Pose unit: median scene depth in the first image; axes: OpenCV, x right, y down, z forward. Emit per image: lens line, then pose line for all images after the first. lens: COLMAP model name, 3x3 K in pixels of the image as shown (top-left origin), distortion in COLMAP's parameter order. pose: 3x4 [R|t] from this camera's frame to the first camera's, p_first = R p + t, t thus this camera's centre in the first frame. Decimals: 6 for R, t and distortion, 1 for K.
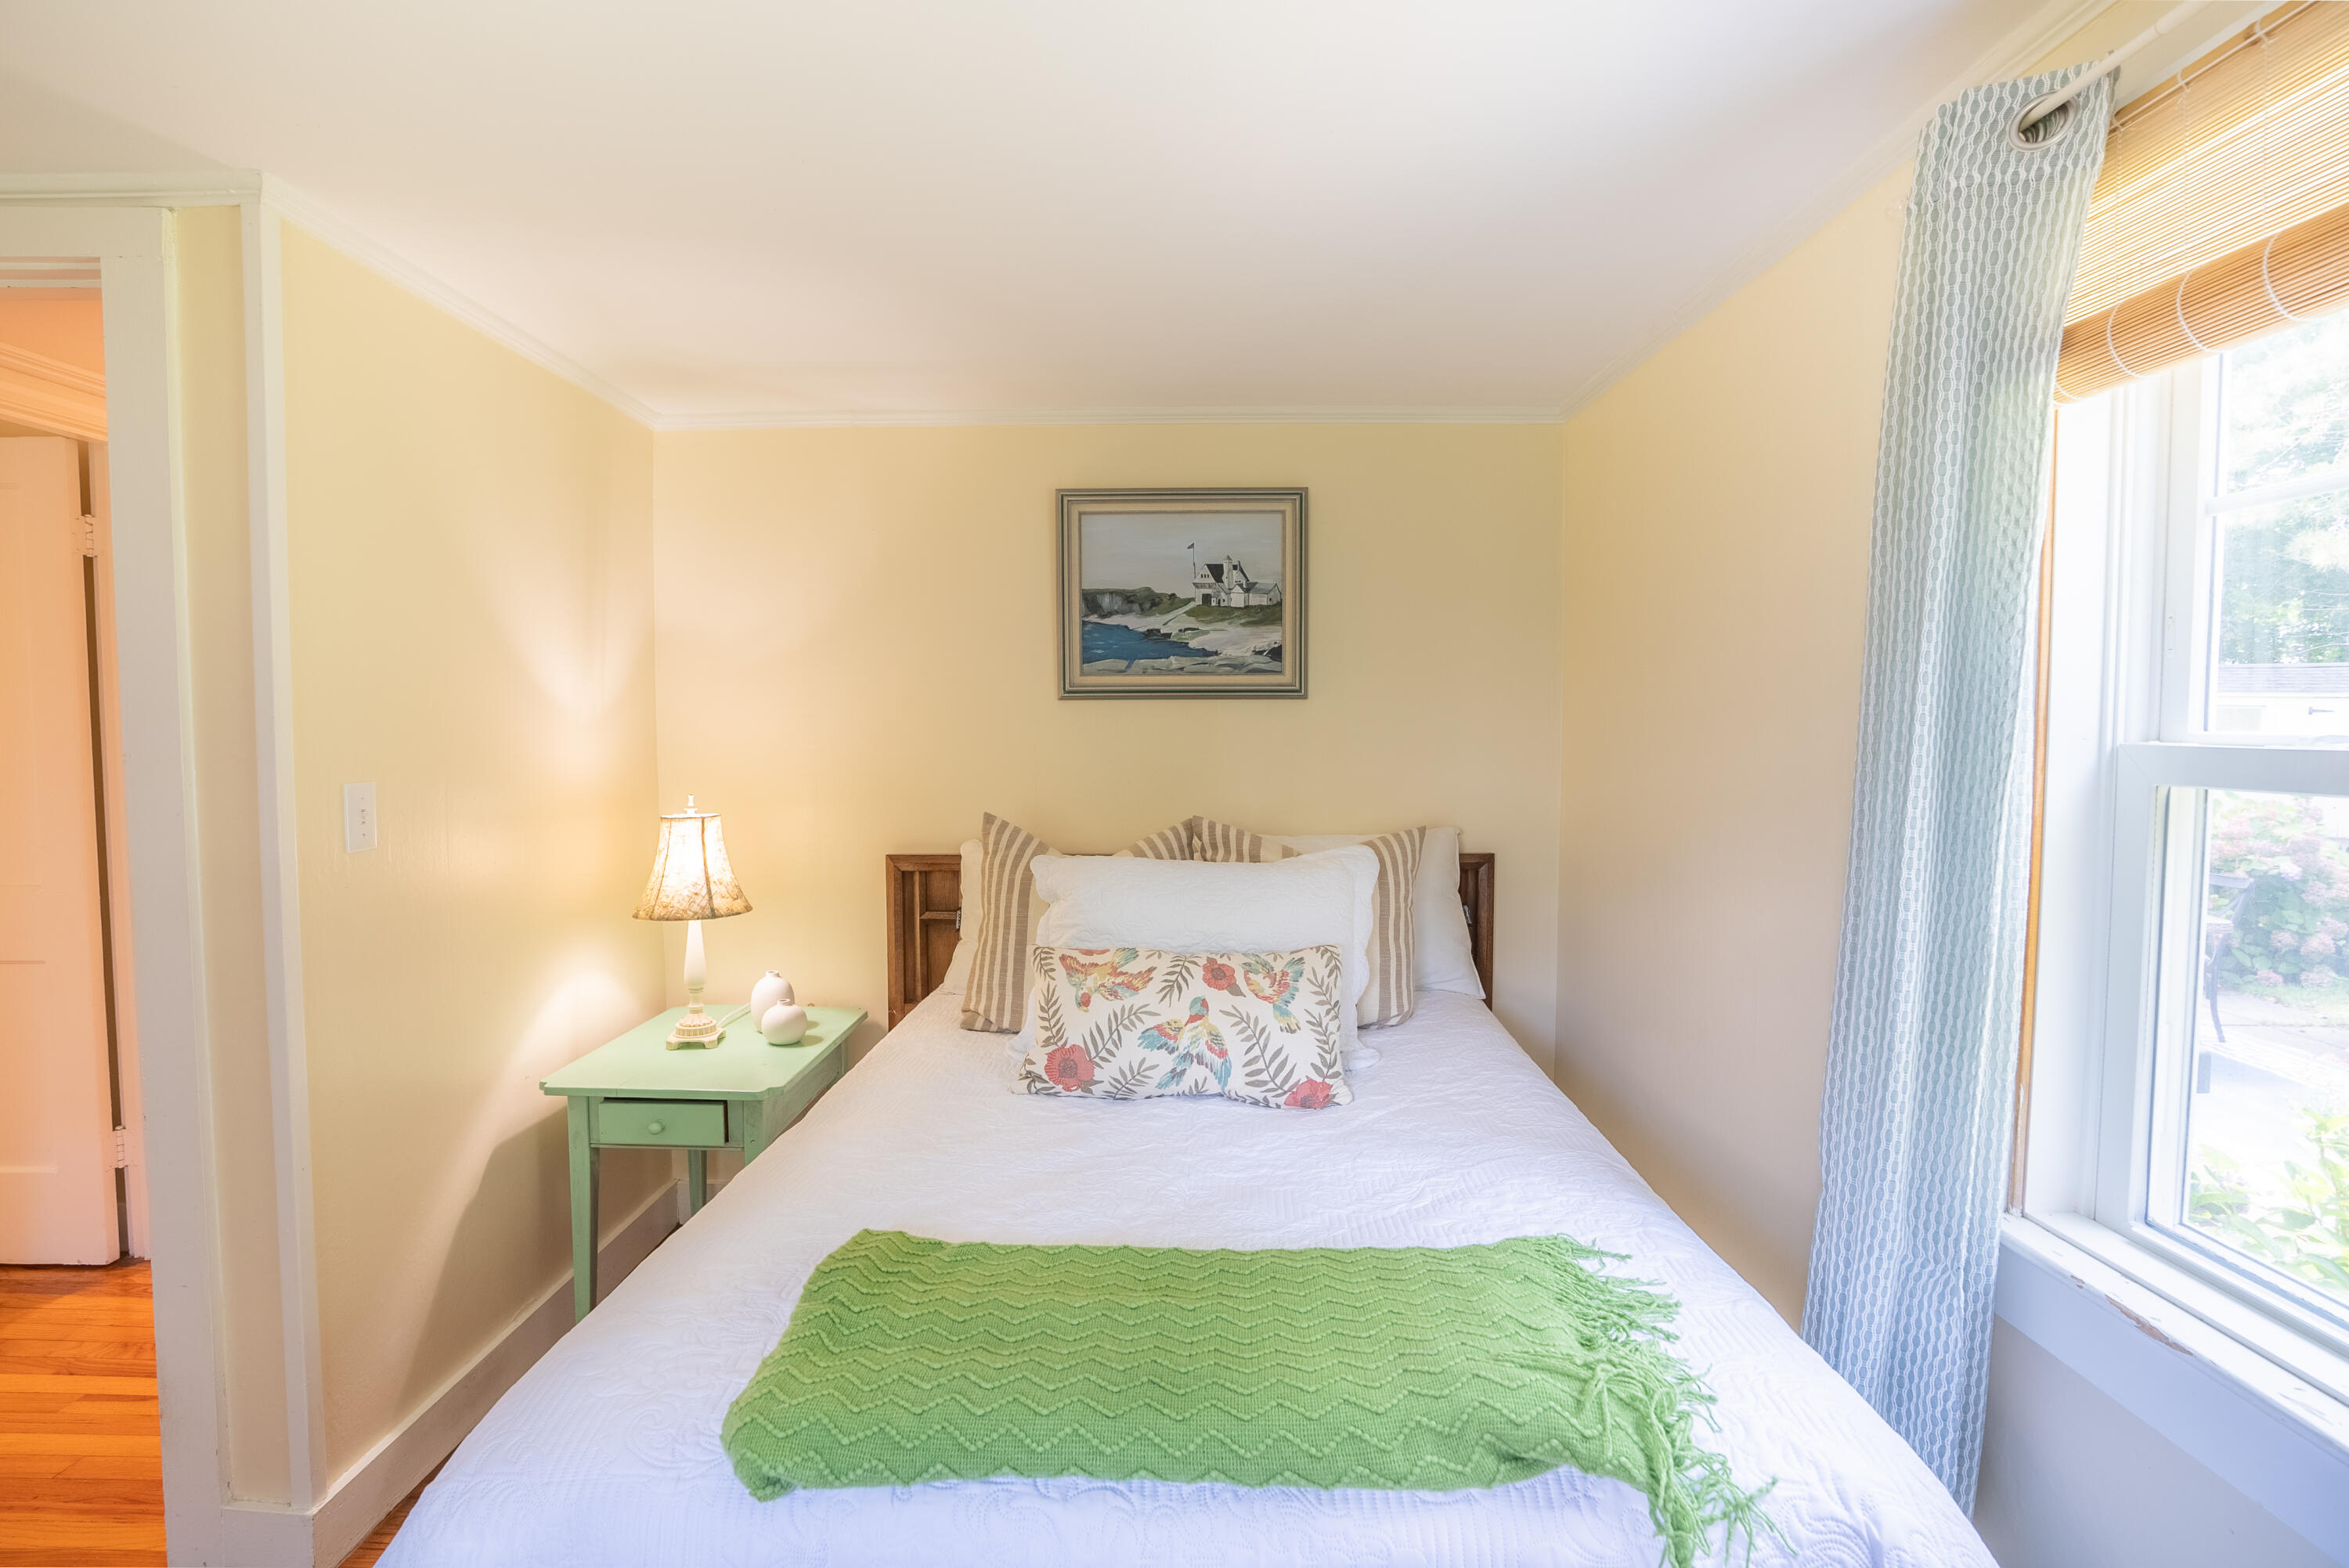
lens RADIAL K [[1103.1, 0, 1165.5], [0, 1103.1, 771.0], [0, 0, 1]] dist [-0.063684, 0.022339]
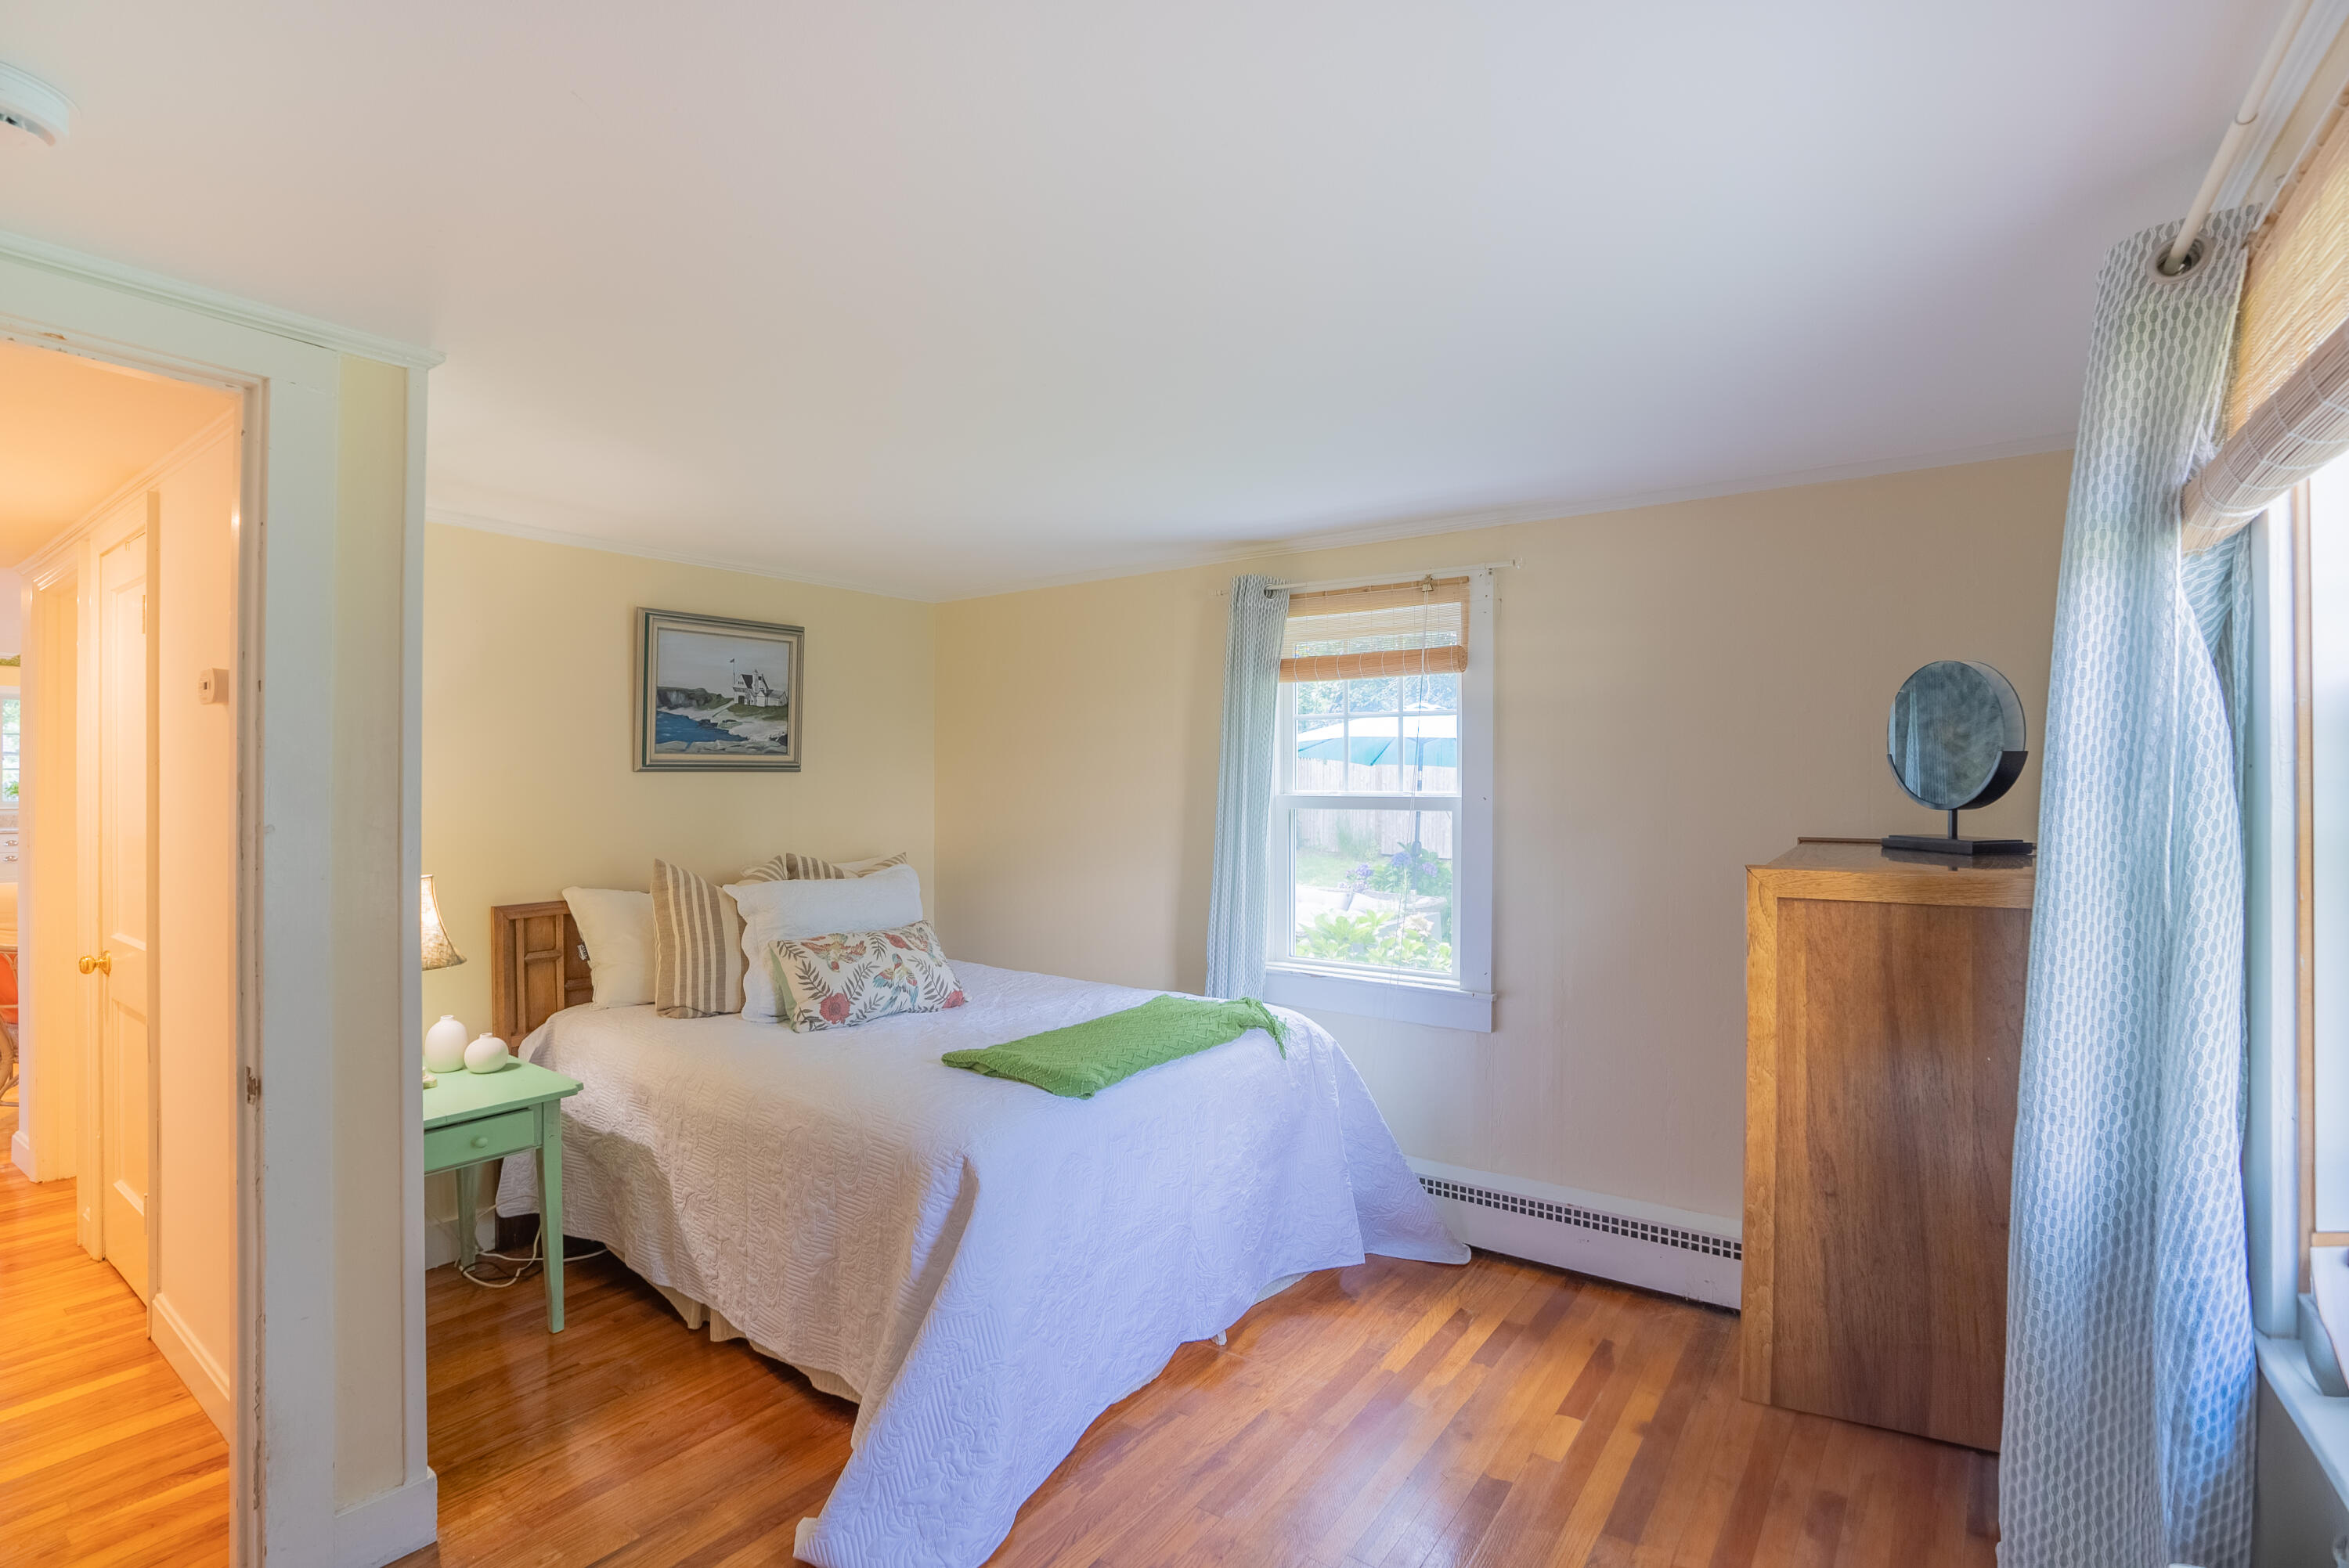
lens RADIAL K [[1103.1, 0, 1165.5], [0, 1103.1, 771.0], [0, 0, 1]] dist [-0.063684, 0.022339]
pose [[0.581311, 0.005372, 0.813663, -0.769899], [0.037386, 0.998746, -0.033304, -0.000922], [-0.812822, 0.049780, 0.580382, -0.224967]]
